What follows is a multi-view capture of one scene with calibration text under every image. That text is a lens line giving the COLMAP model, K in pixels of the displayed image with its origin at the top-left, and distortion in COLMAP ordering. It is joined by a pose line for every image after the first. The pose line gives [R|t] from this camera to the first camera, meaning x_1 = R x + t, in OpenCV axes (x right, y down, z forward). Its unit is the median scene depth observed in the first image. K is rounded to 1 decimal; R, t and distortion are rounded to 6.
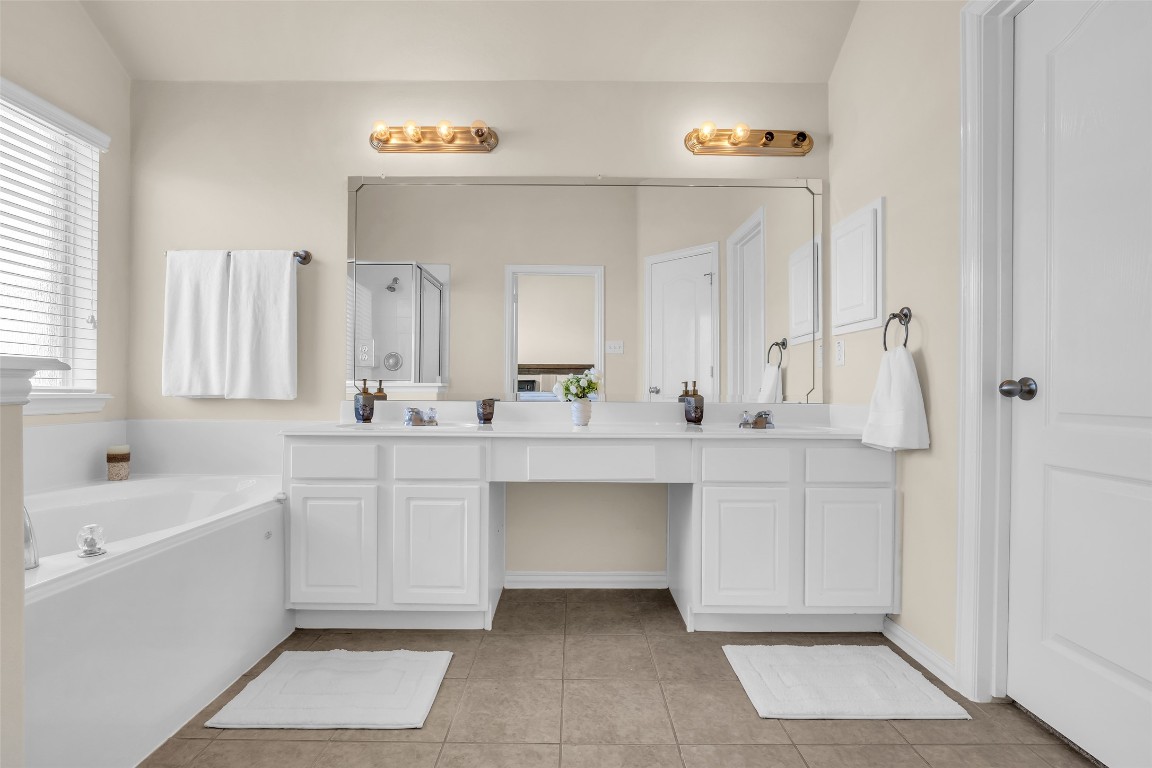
lens RADIAL K [[523.1, 0, 572.8], [0, 523.1, 384.2], [0, 0, 1]] dist [-0.018346, 0.005924]
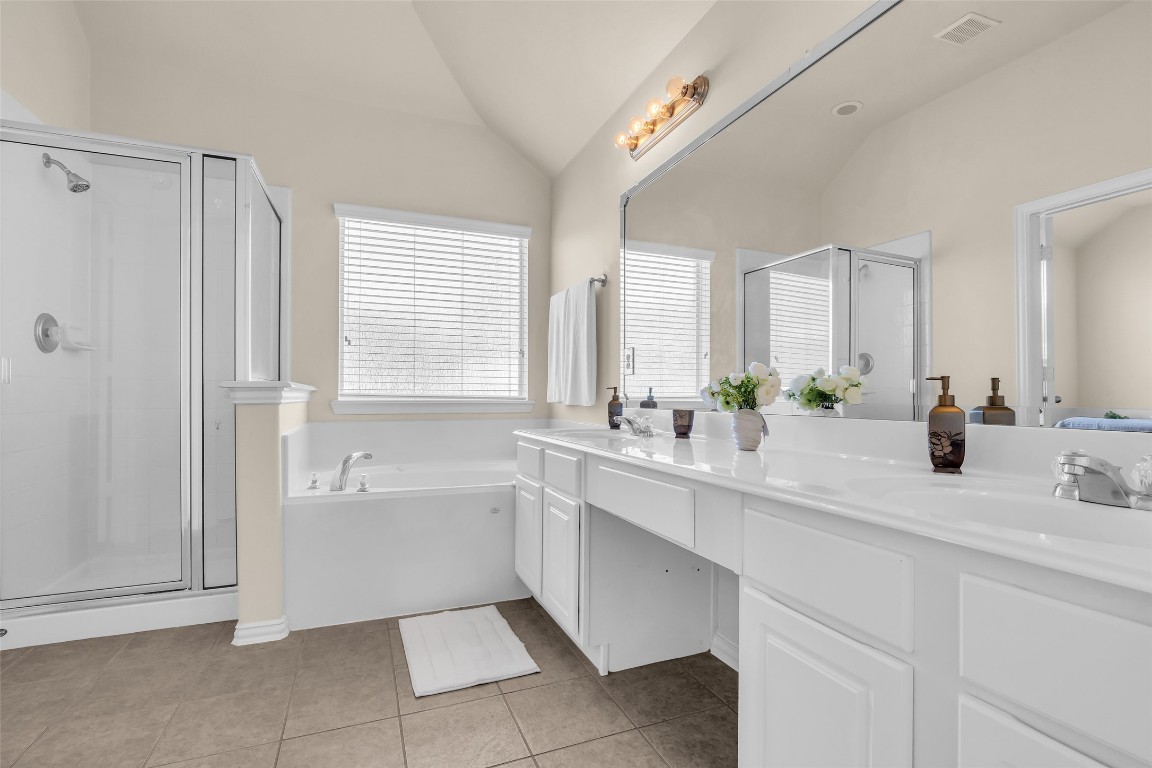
lens RADIAL K [[526.8, 0, 575.5], [0, 526.8, 392.0], [0, 0, 1]] dist [-0.012136, 0.000106]
pose [[0.378673, -0.012908, -0.925440, 0.654151], [0.008968, 0.999907, -0.010277, 0.011697], [0.925487, -0.004408, 0.378754, 0.650814]]
